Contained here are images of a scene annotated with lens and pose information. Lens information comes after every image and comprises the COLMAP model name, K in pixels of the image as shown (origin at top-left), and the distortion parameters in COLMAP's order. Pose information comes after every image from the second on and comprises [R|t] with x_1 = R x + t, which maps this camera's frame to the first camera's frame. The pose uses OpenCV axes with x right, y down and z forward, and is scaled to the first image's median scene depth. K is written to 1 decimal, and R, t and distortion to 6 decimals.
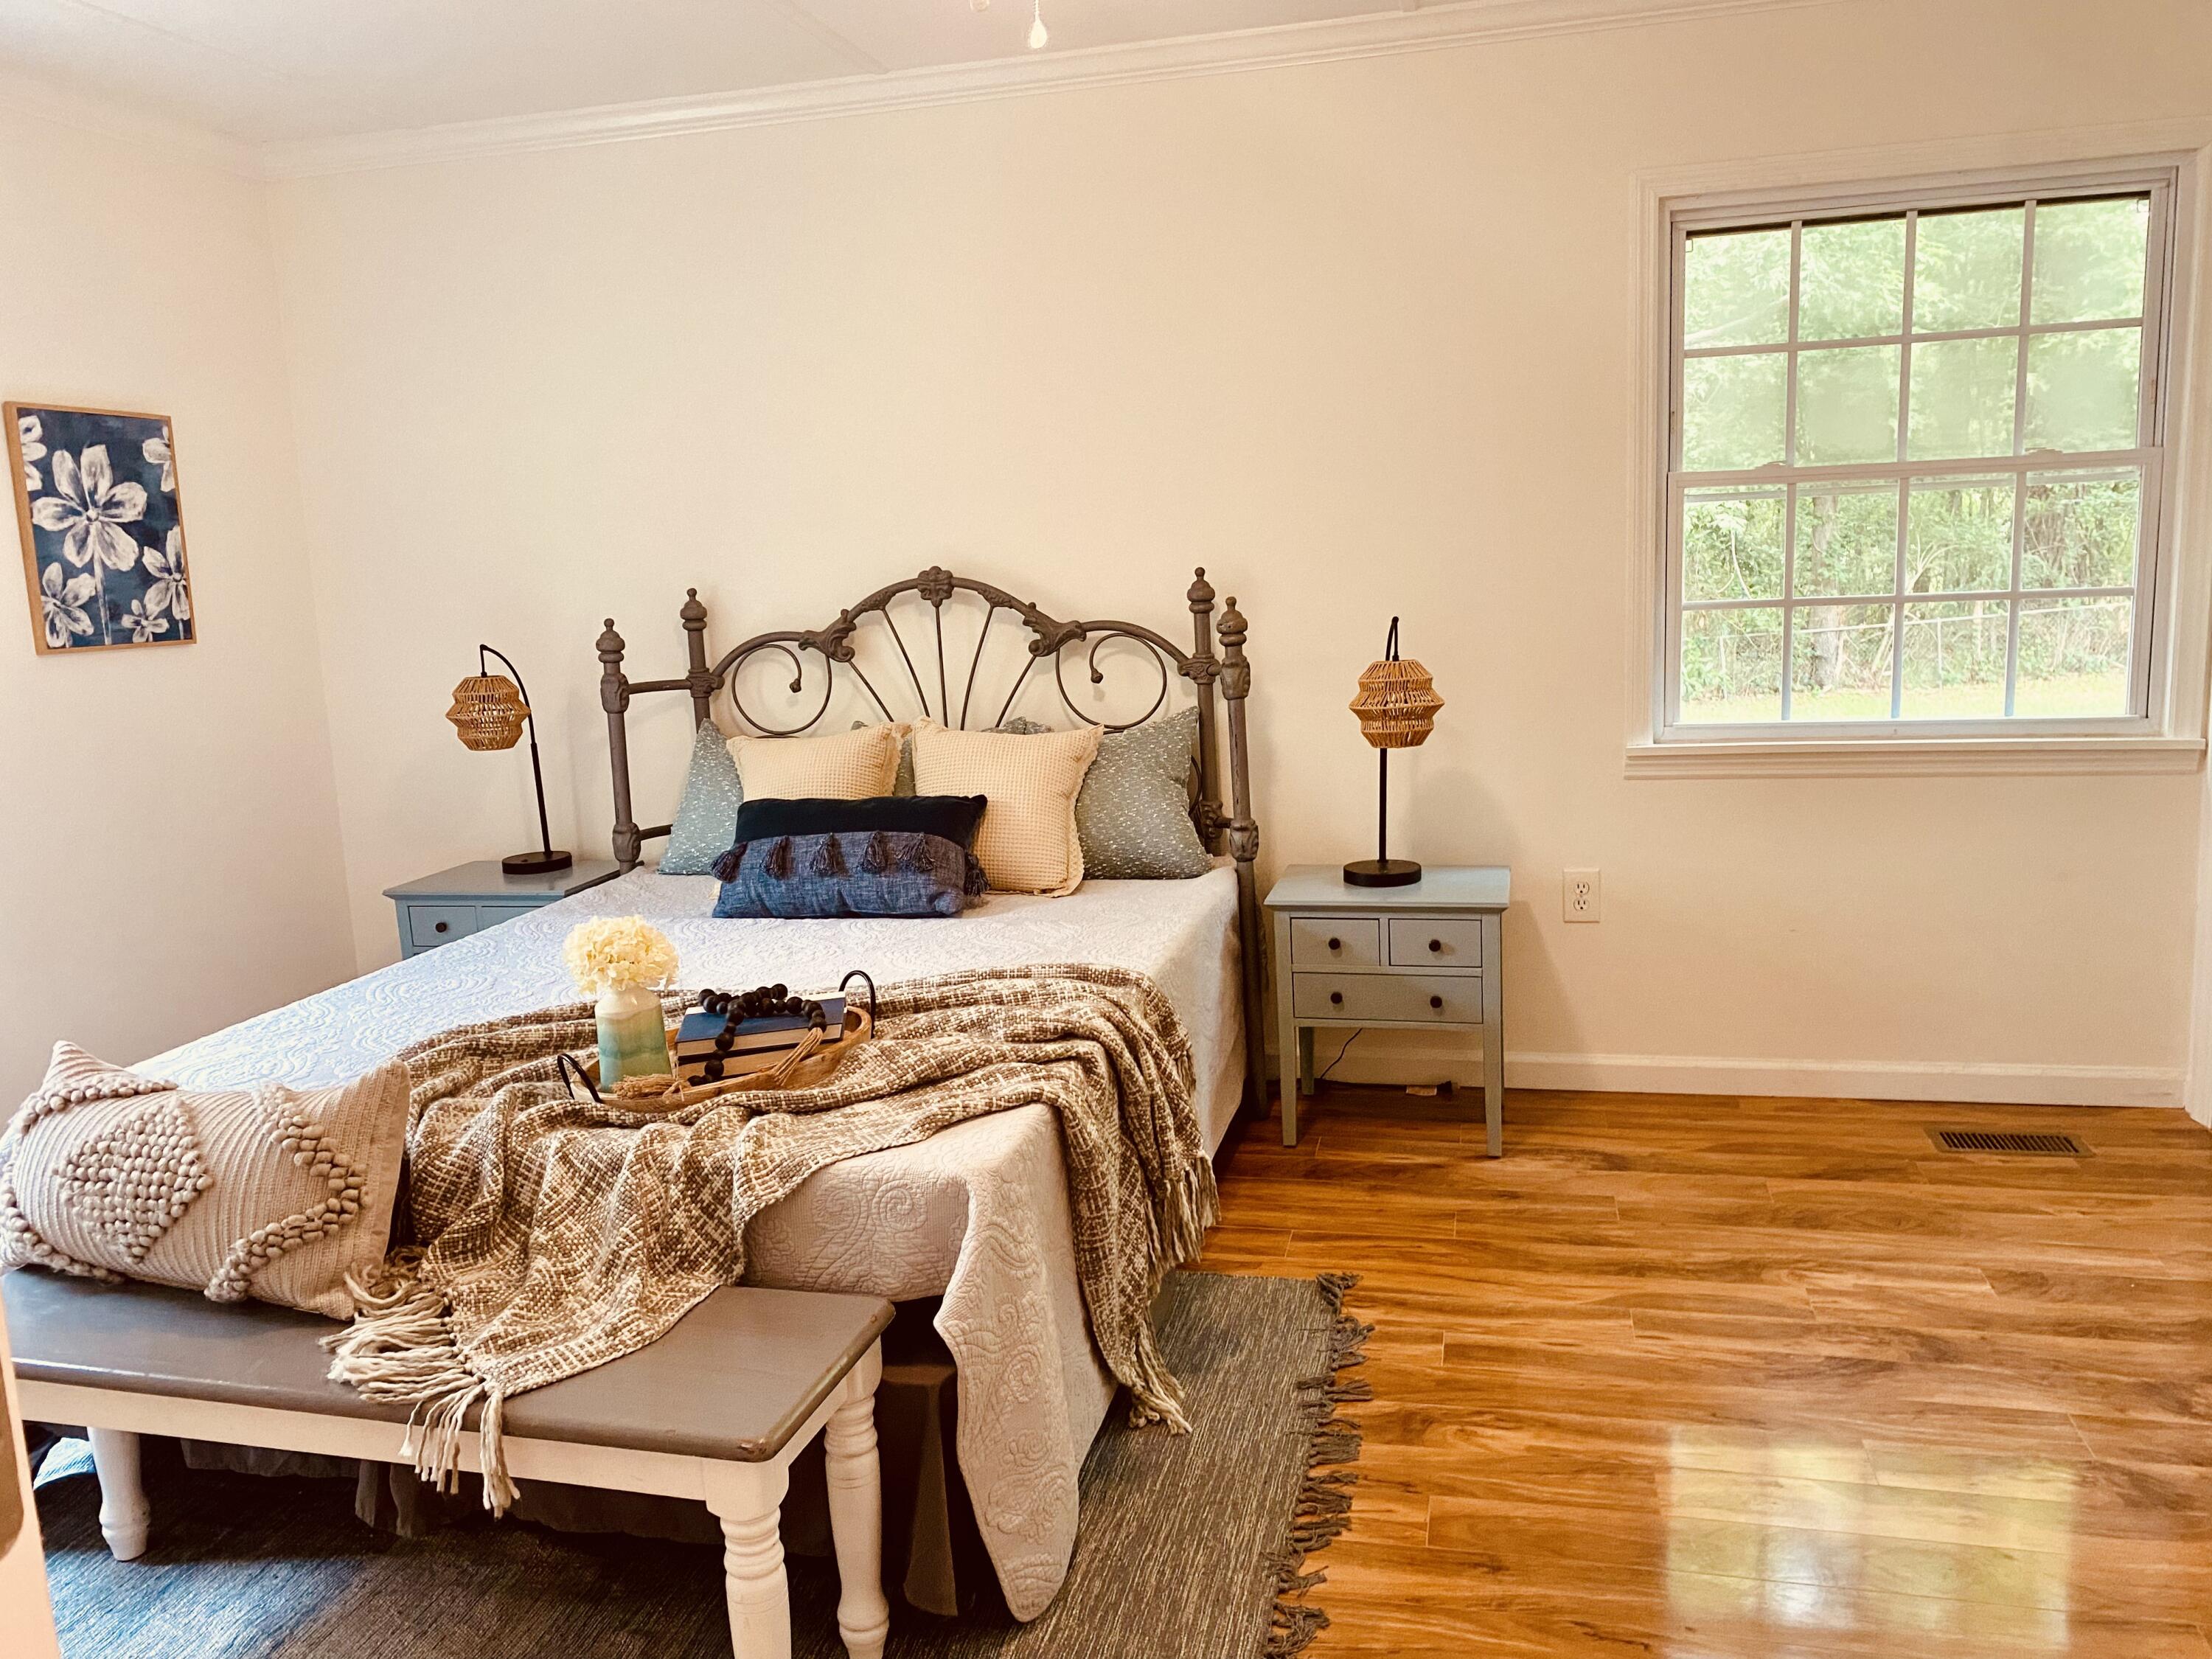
lens RADIAL K [[1721.2, 0, 1104.5], [0, 1721.2, 837.9], [0, 0, 1]] dist [0.048737, -0.044472]
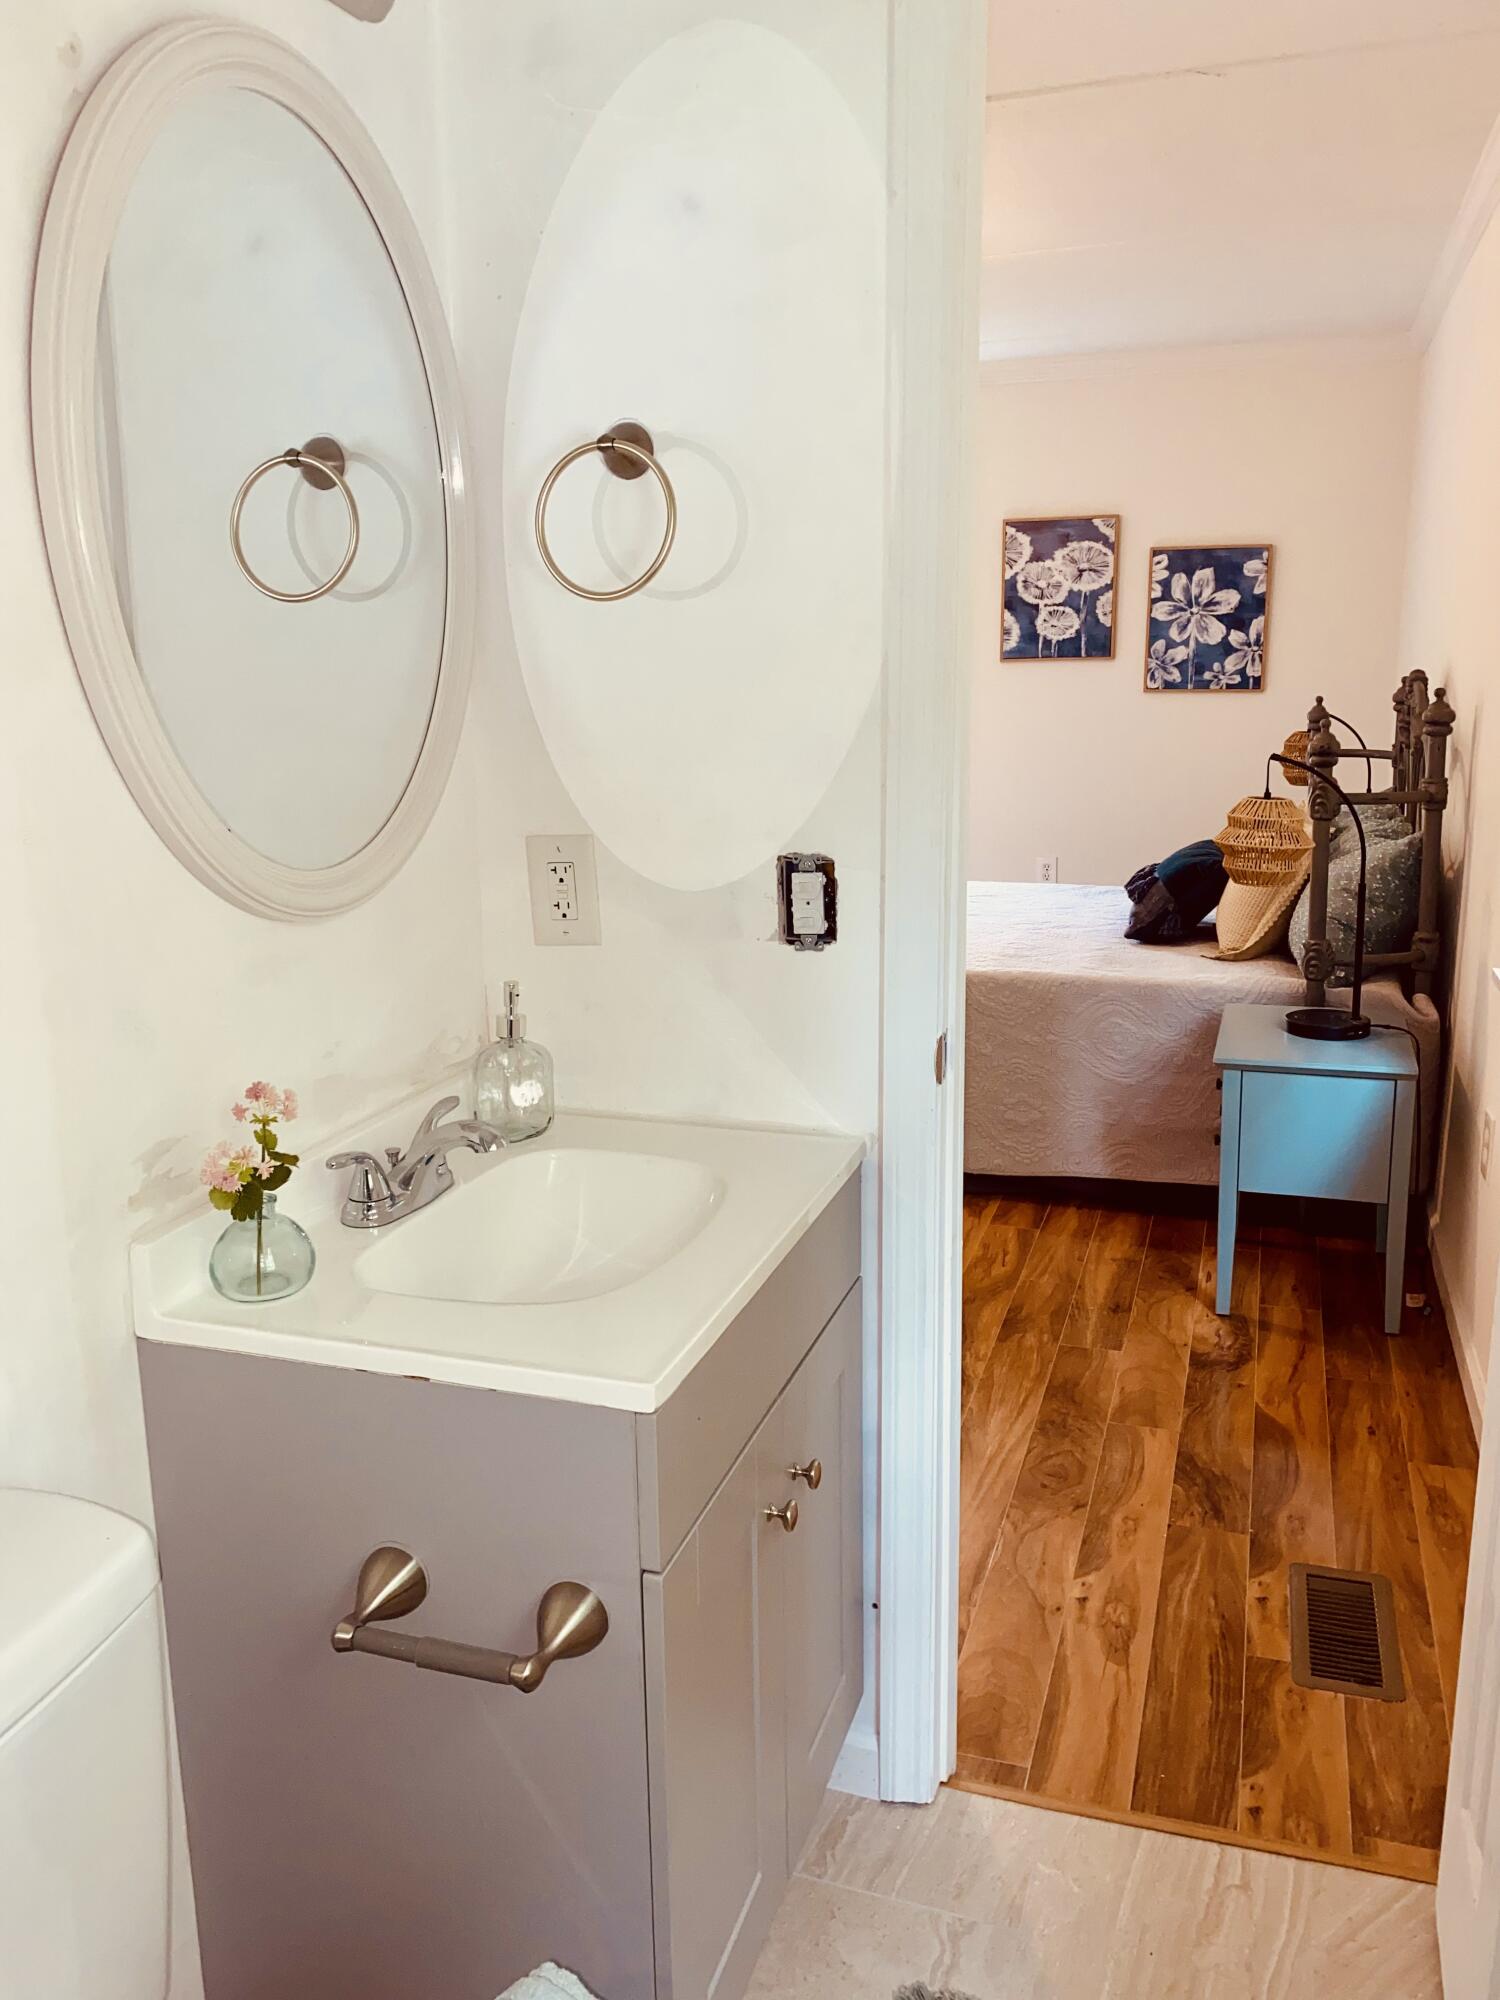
lens RADIAL K [[1556.2, 0, 750.0], [0, 1556.2, 1000.0], [0, 0, 1]] dist [0.048737, -0.044472]
pose [[-0.074792, 0.267345, -0.960694, 1.538920], [-0.150122, 0.949394, 0.275888, -0.277117], [0.985834, 0.164855, -0.030872, 1.048277]]
